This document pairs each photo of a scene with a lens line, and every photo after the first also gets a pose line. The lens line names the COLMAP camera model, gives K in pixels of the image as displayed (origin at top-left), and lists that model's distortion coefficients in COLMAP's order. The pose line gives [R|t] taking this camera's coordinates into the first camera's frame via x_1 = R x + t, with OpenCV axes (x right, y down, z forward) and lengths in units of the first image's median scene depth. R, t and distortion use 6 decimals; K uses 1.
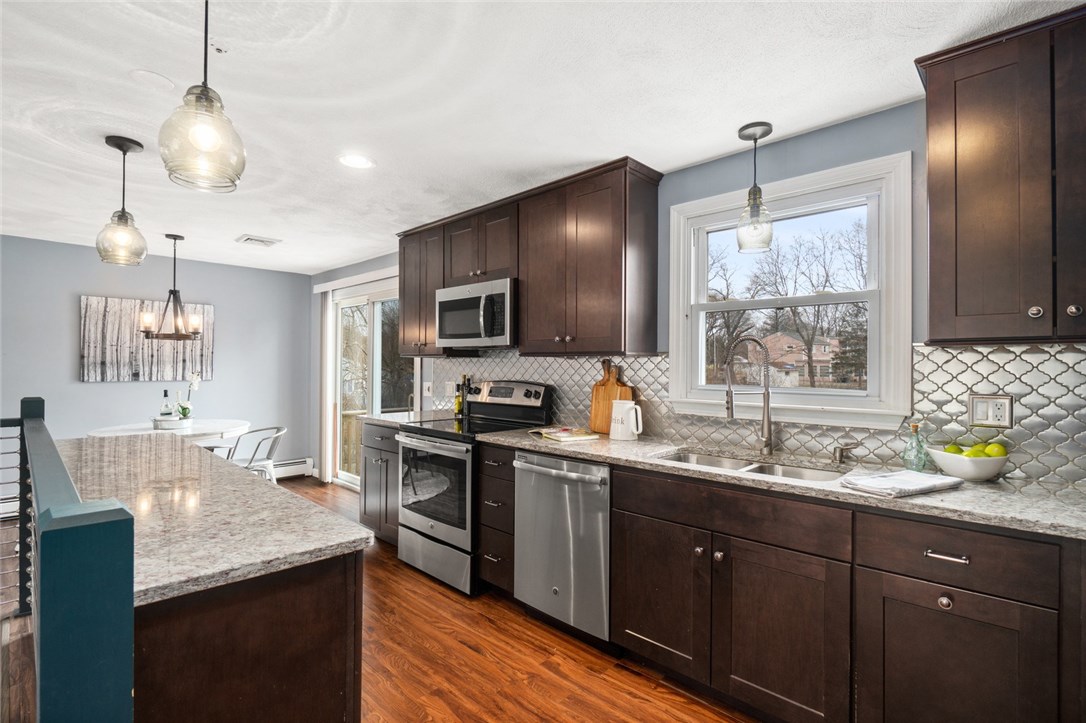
lens RADIAL K [[507.3, 0, 546.0], [0, 507.3, 362.3], [0, 0, 1]] dist [-0.004968, -0.002442]
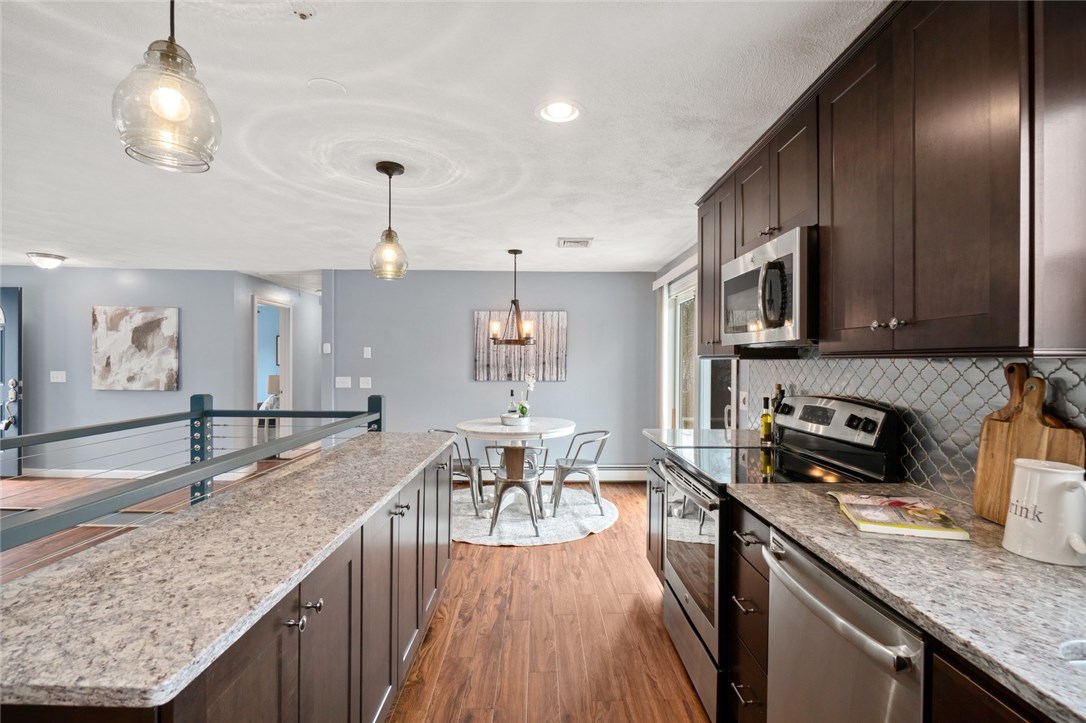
lens RADIAL K [[507.3, 0, 545.2], [0, 507.3, 364.4], [0, 0, 1]] dist [-0.004968, -0.002442]
pose [[0.695315, 0.000429, -0.718705, 0.133760], [0.004014, 0.999982, 0.004481, -0.007929], [0.718694, -0.006001, 0.695301, 0.337444]]
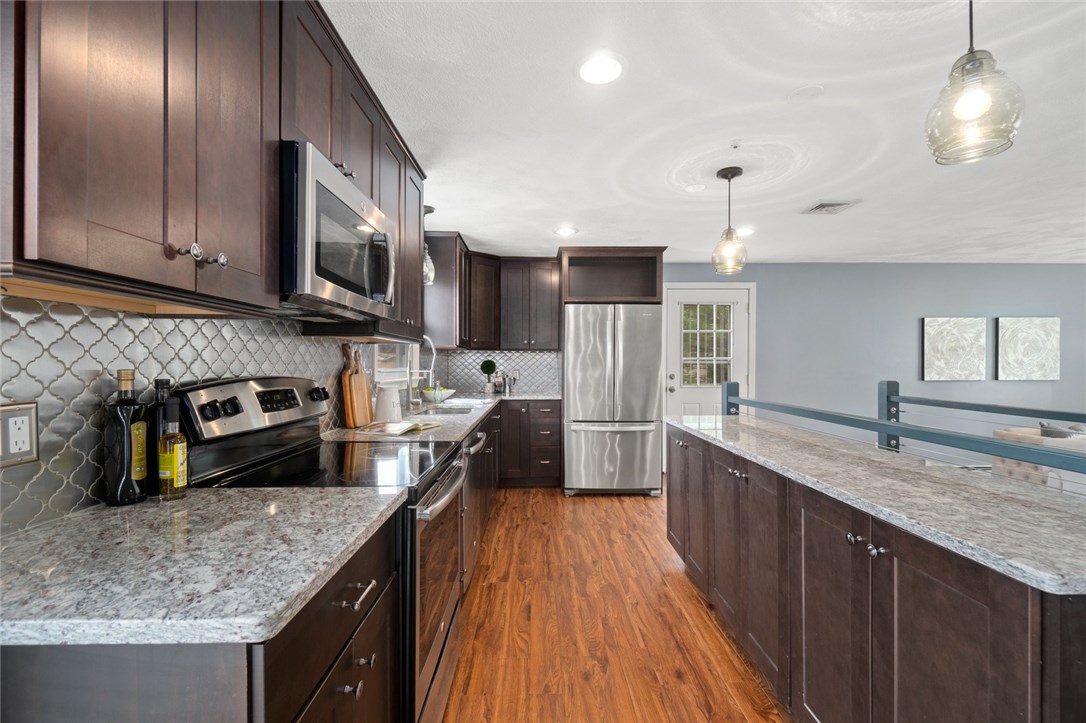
lens RADIAL K [[476.3, 0, 538.3], [0, 476.3, 363.1], [0, 0, 1]] dist [-0.002331, -0.001266]
pose [[-0.689726, -0.007133, 0.724035, -0.630055], [-0.010510, 0.999945, -0.000160, 0.020380], [-0.723994, -0.007720, -0.689763, 1.187767]]
